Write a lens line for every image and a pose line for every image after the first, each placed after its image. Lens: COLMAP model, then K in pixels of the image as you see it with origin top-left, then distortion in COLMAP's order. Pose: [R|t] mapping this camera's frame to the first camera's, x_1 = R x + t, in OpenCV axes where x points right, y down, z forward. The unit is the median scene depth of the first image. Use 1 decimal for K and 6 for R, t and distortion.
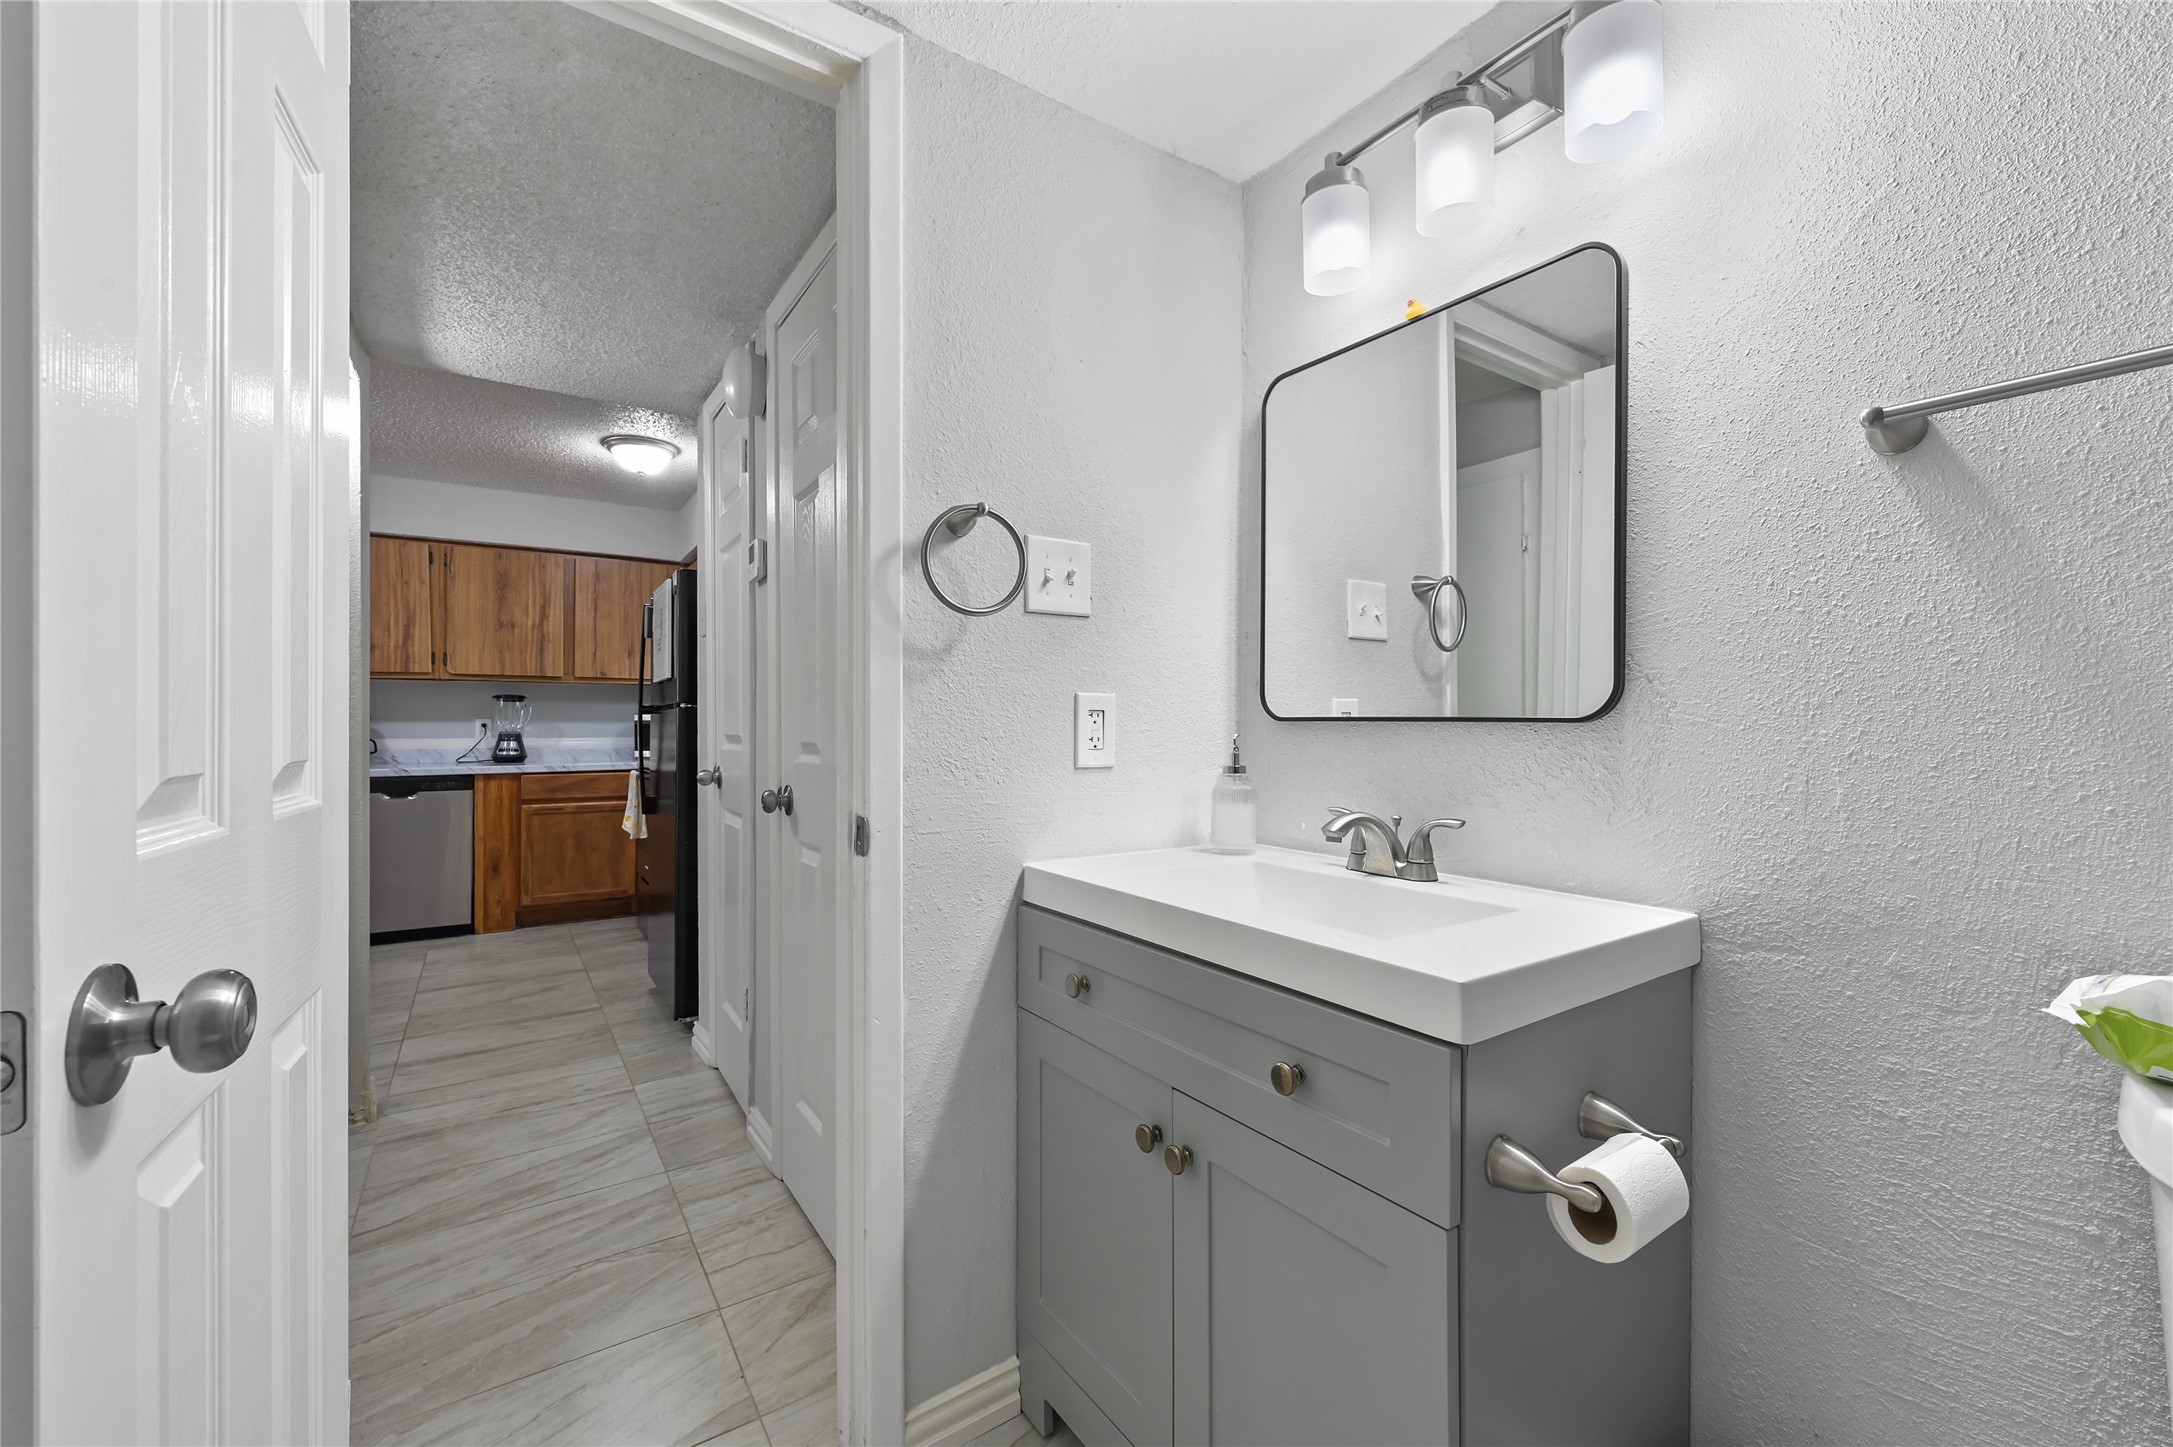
lens RADIAL K [[871.1, 0, 1086.5], [0, 871.1, 723.5], [0, 0, 1]] dist [-0.000263, 0.000056]
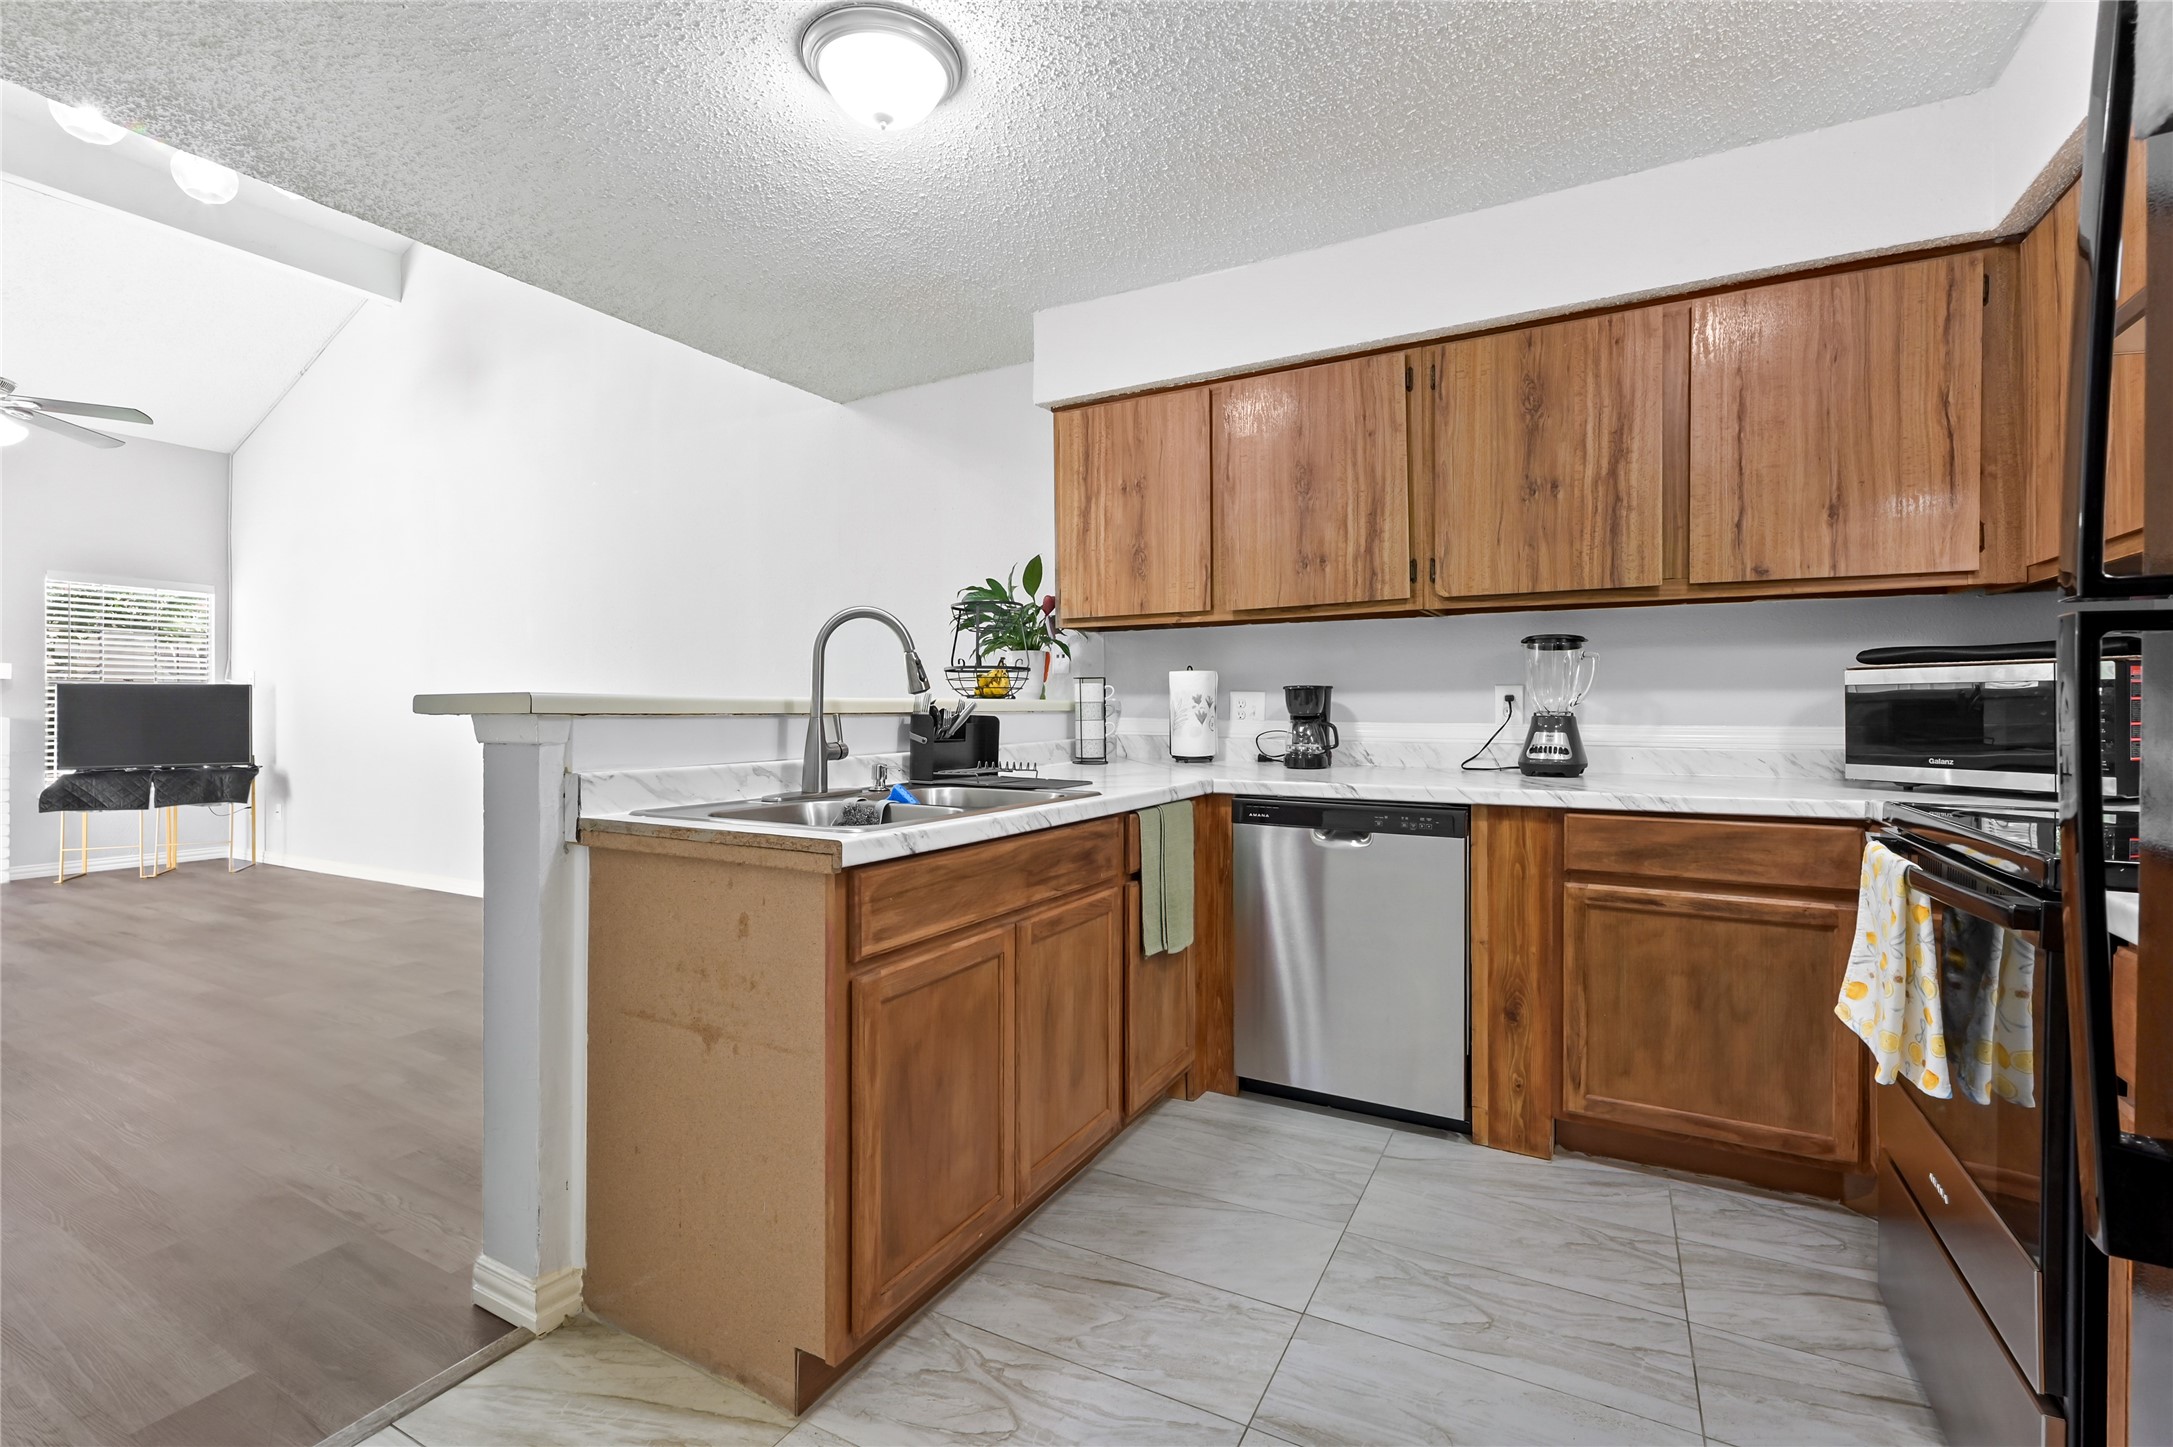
lens RADIAL K [[957.3, 0, 1090.5], [0, 957.3, 710.3], [0, 0, 1]] dist [0.001323, 0.000081]
pose [[0.458912, 0.007859, -0.888447, -0.323627], [0.007234, 0.999895, 0.012582, 0.000022], [0.888453, -0.012201, 0.458806, 0.555383]]
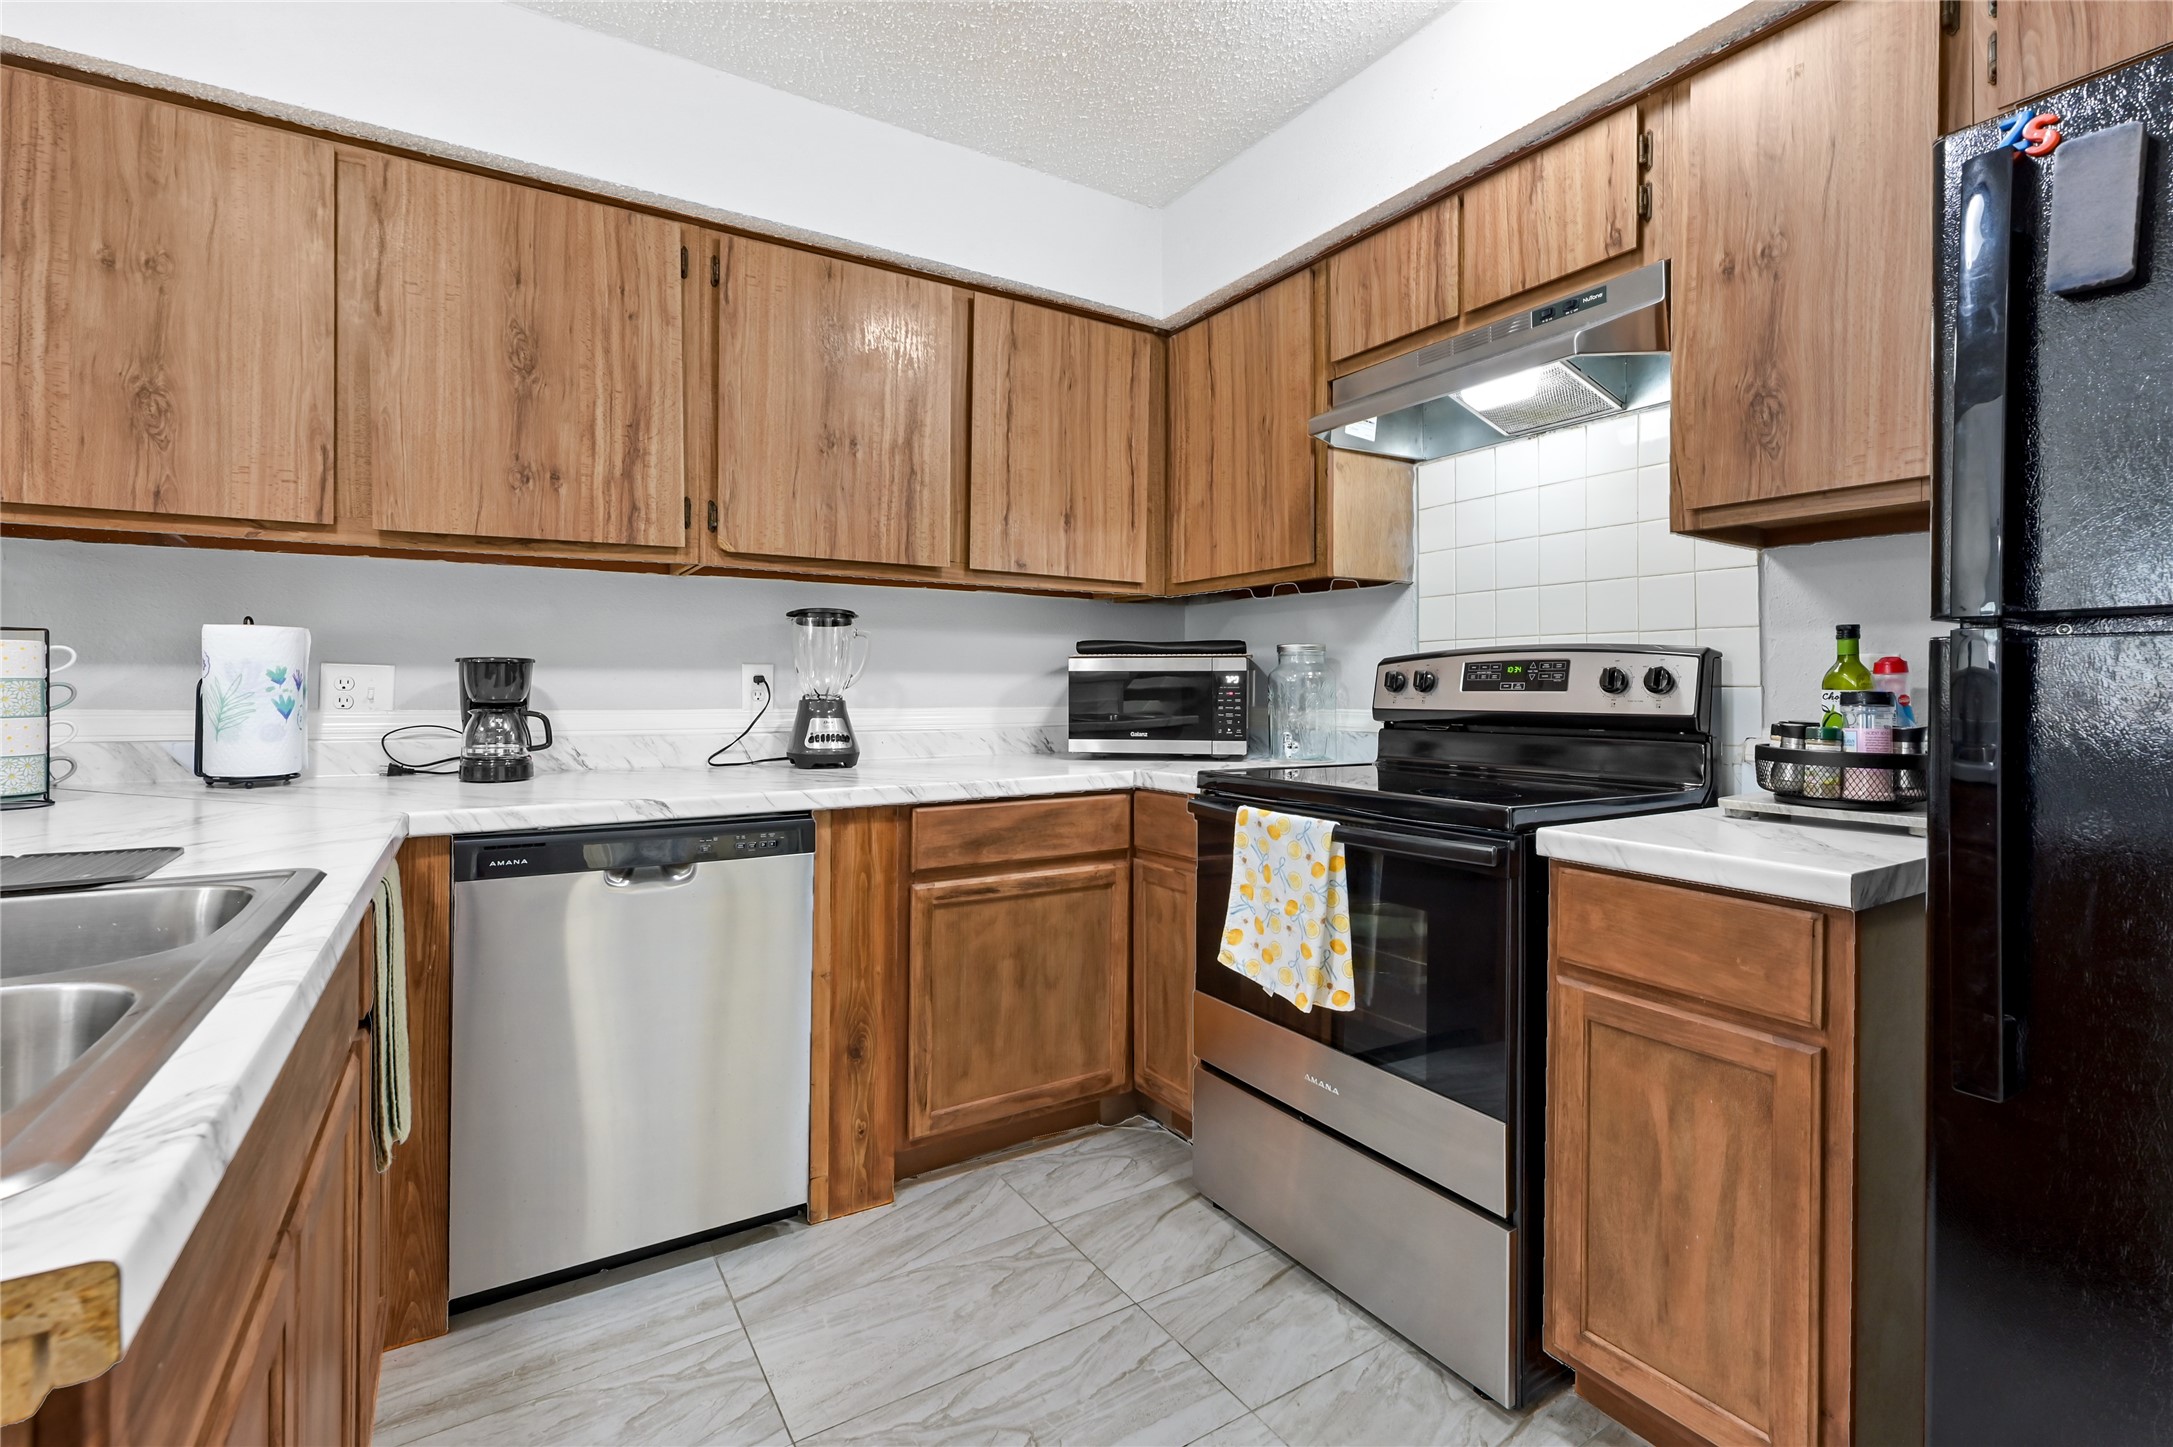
lens RADIAL K [[966.6, 0, 1091.0], [0, 966.6, 683.5], [0, 0, 1]] dist [0.000554, -0.000038]
pose [[0.999151, 0.007565, -0.040498, -0.537620], [-0.007349, 0.999958, 0.005473, -0.000028], [0.040537, -0.005170, 0.999165, 0.553531]]
